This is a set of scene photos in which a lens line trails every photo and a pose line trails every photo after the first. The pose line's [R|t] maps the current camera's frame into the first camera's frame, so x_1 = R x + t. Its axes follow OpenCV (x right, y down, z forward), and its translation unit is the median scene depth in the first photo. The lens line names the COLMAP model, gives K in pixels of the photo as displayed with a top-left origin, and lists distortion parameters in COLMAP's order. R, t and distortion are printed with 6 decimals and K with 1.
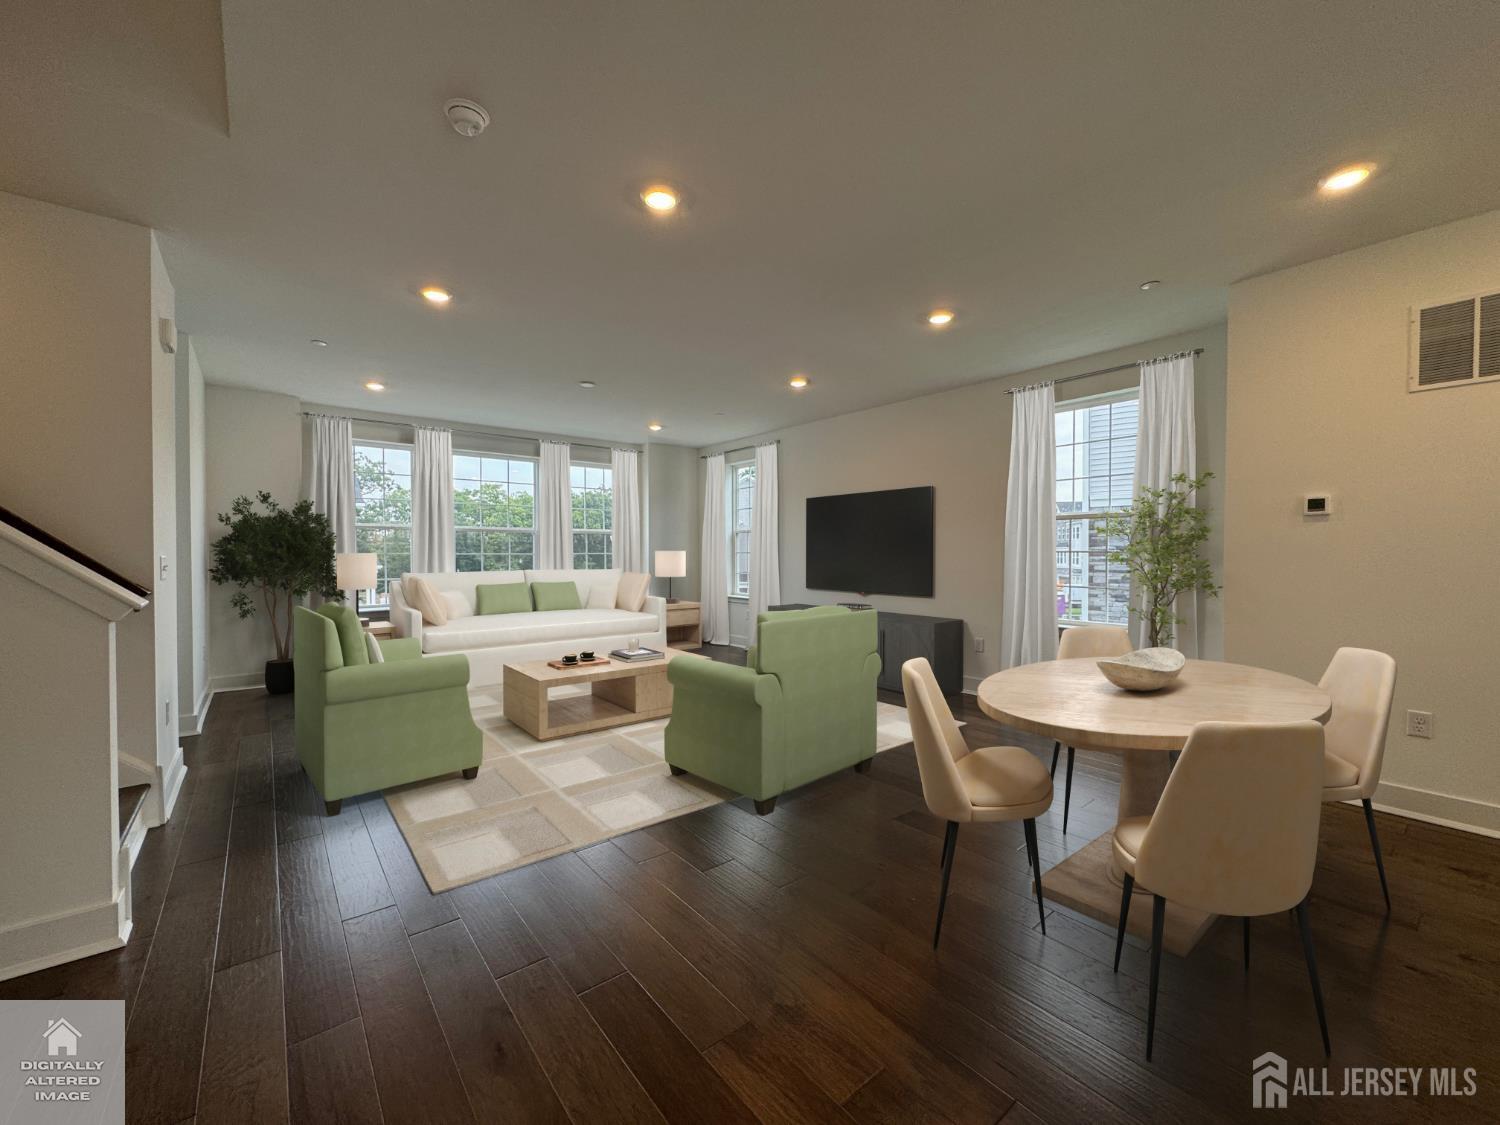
lens RADIAL K [[598.8, 0, 750.1], [0, 598.8, 562.3], [0, 0, 1]] dist [-0.003745, -0.000839]
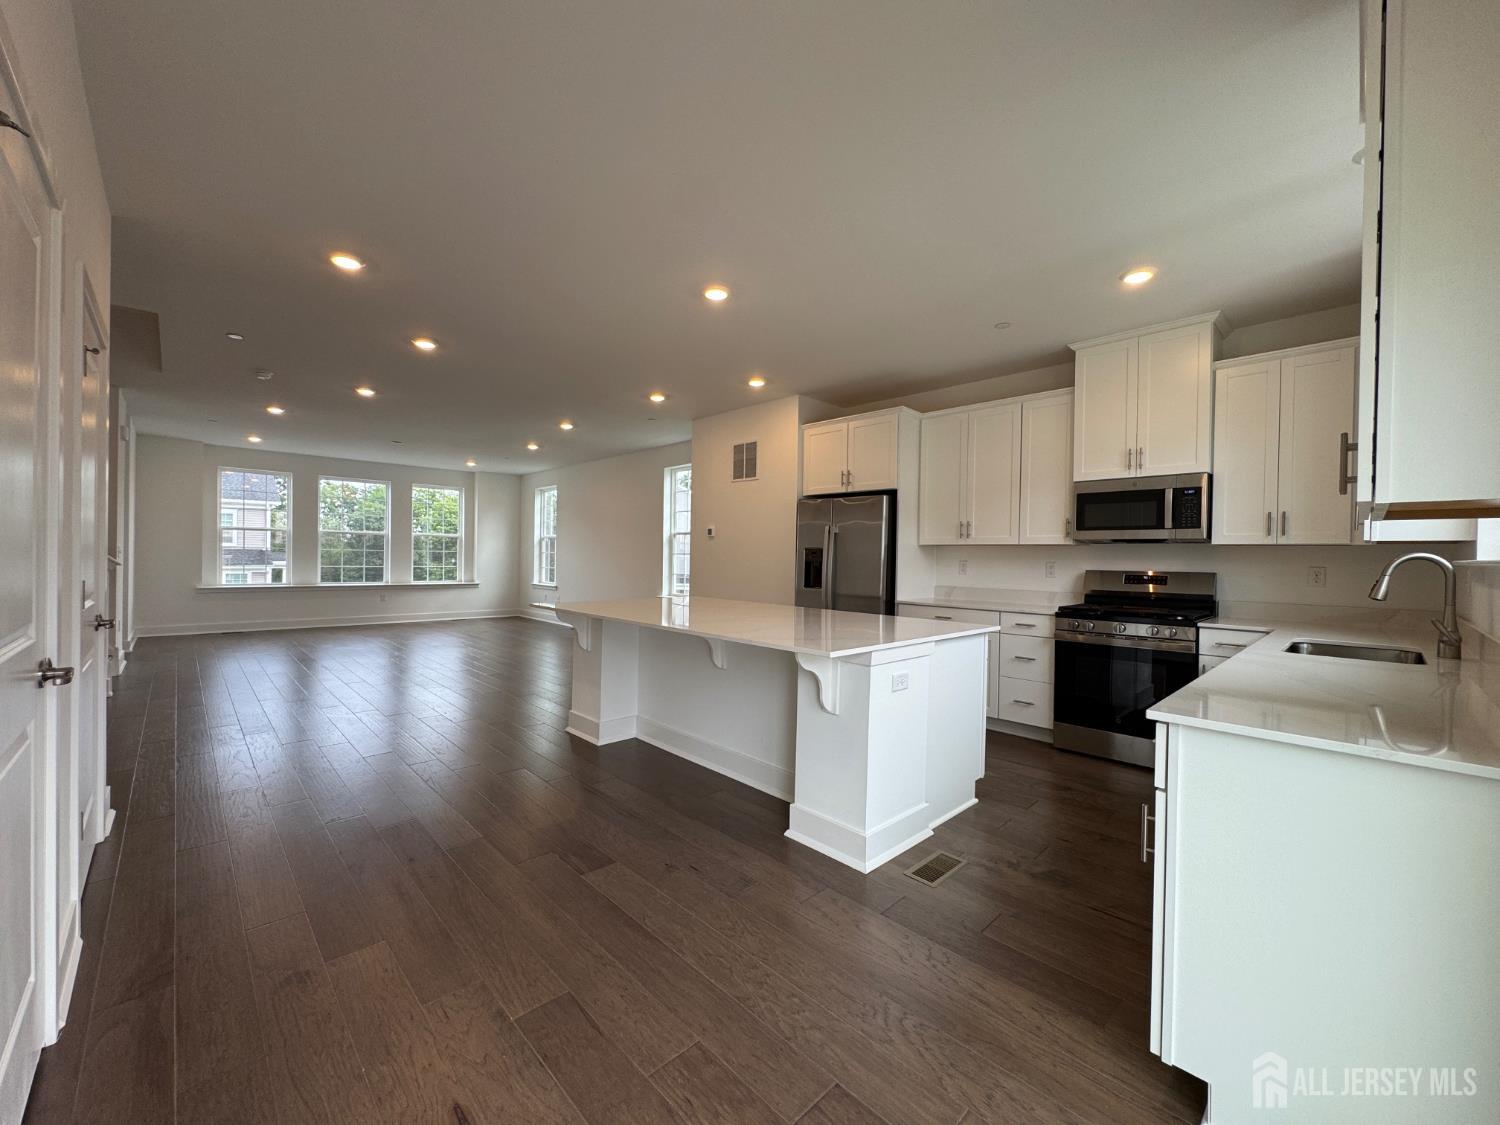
lens RADIAL K [[598.8, 0, 756.4], [0, 598.8, 561.9], [0, 0, 1]] dist [-0.003745, -0.000839]
pose [[0.996221, 0.013855, 0.085737, 0.409869], [-0.013511, 0.999898, -0.004594, 0.007559], [-0.085792, 0.003418, 0.996307, -0.492484]]
